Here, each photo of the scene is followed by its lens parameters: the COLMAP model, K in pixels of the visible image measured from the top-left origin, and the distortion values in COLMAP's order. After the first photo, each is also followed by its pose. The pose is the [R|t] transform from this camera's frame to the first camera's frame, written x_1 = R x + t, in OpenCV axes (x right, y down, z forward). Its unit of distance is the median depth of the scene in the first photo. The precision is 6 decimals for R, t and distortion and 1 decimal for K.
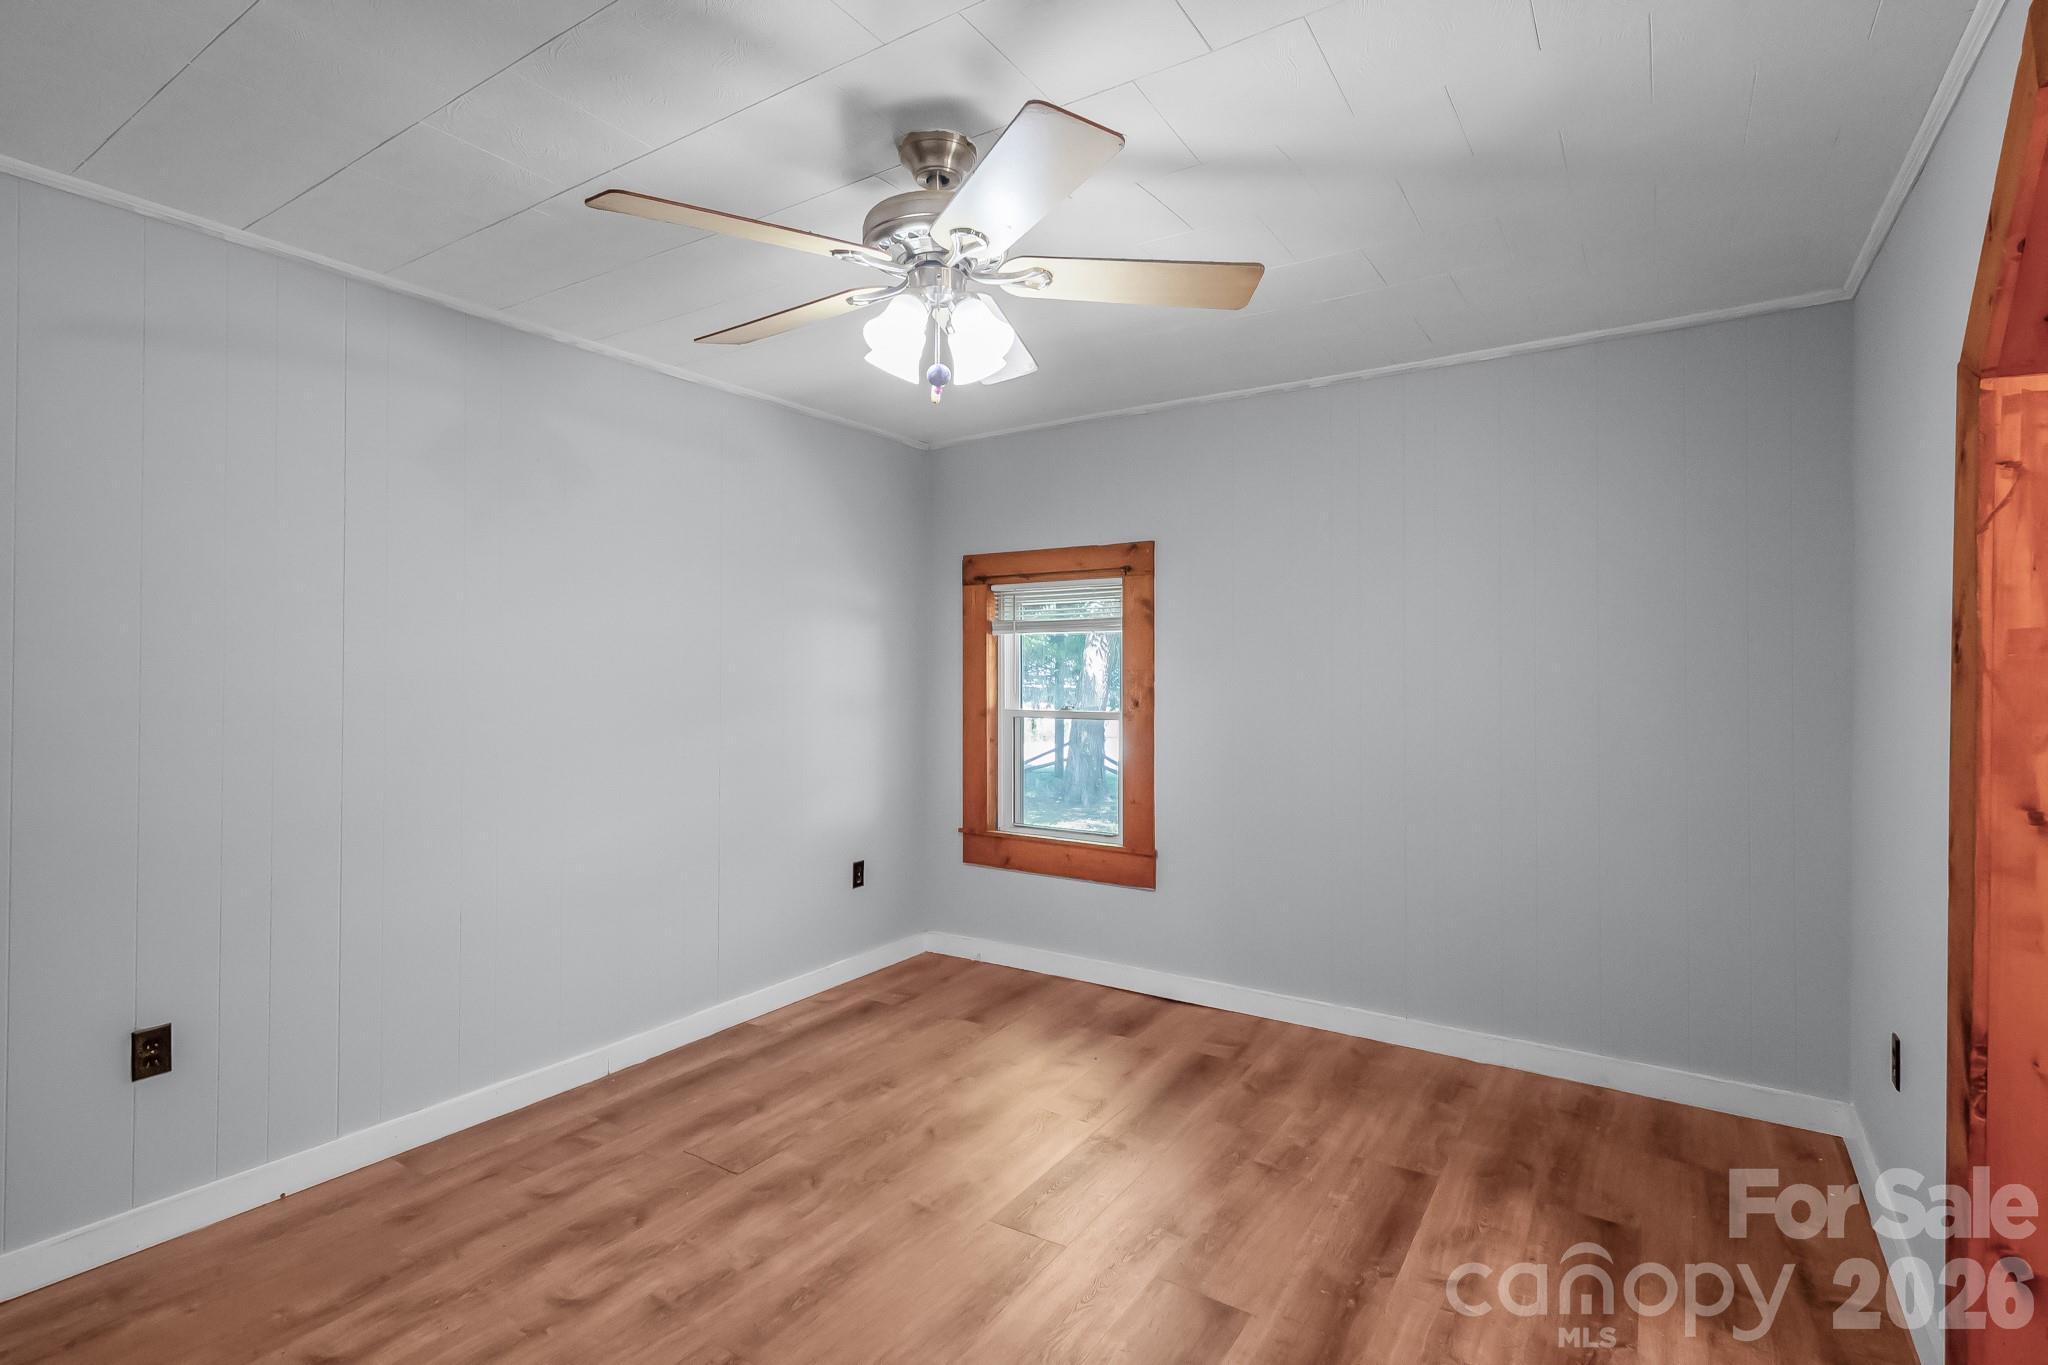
lens RADIAL K [[962.2, 0, 1019.3], [0, 962.2, 672.7], [0, 0, 1]] dist [0.008550, -0.002103]
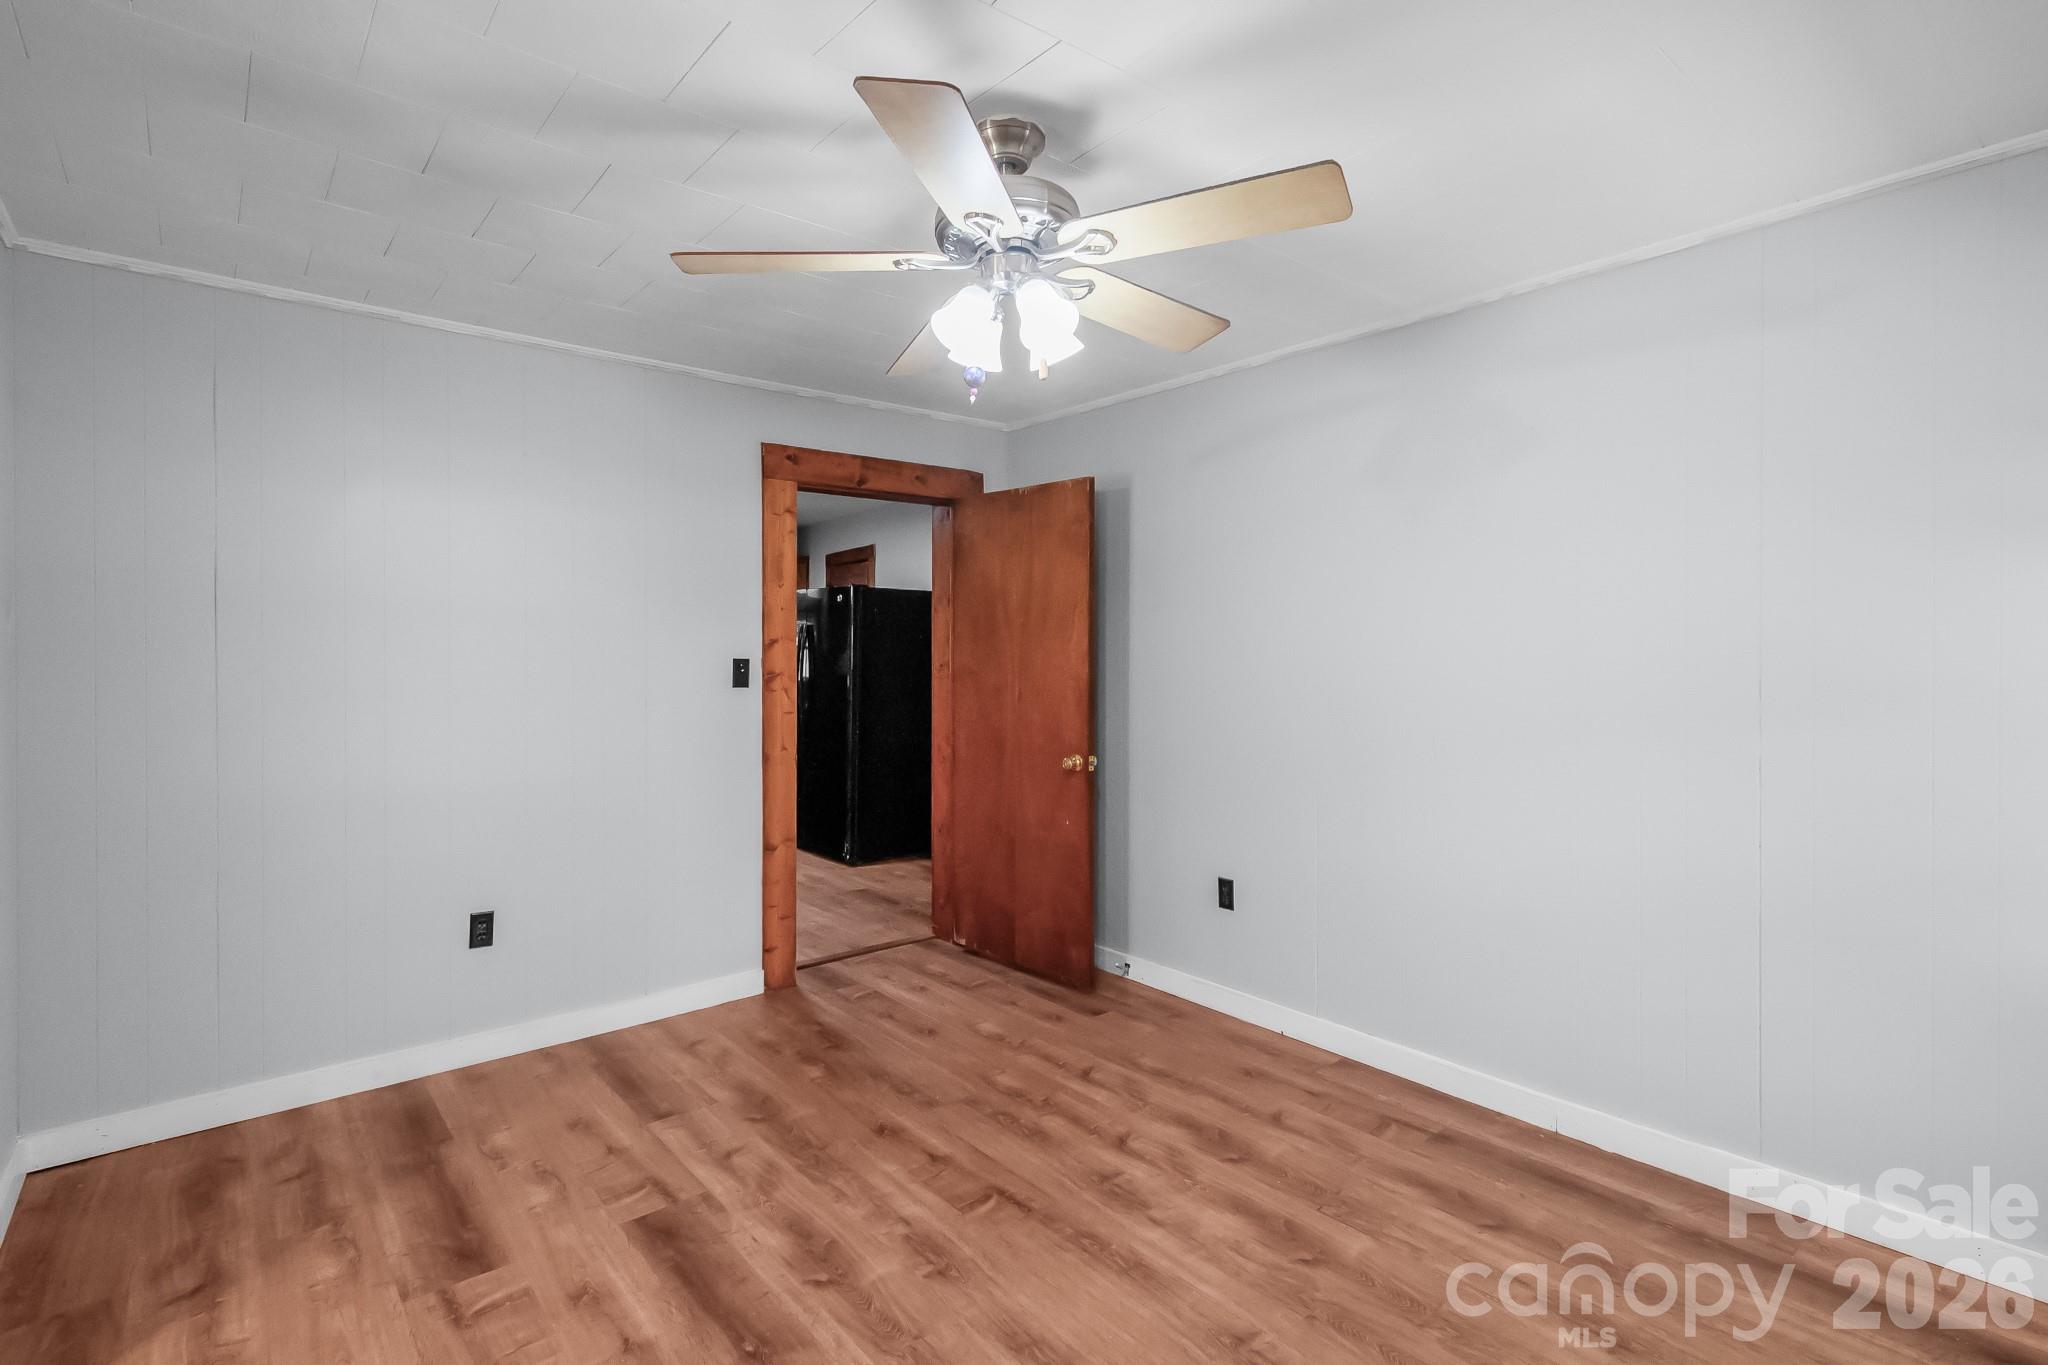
lens RADIAL K [[962.2, 0, 976.6], [0, 962.2, 664.5], [0, 0, 1]] dist [0.008550, -0.002103]
pose [[-0.295683, 0.011042, -0.955222, 0.700807], [0.000579, 0.999935, 0.011380, -0.006217], [0.955286, 0.002812, -0.295670, 1.005164]]
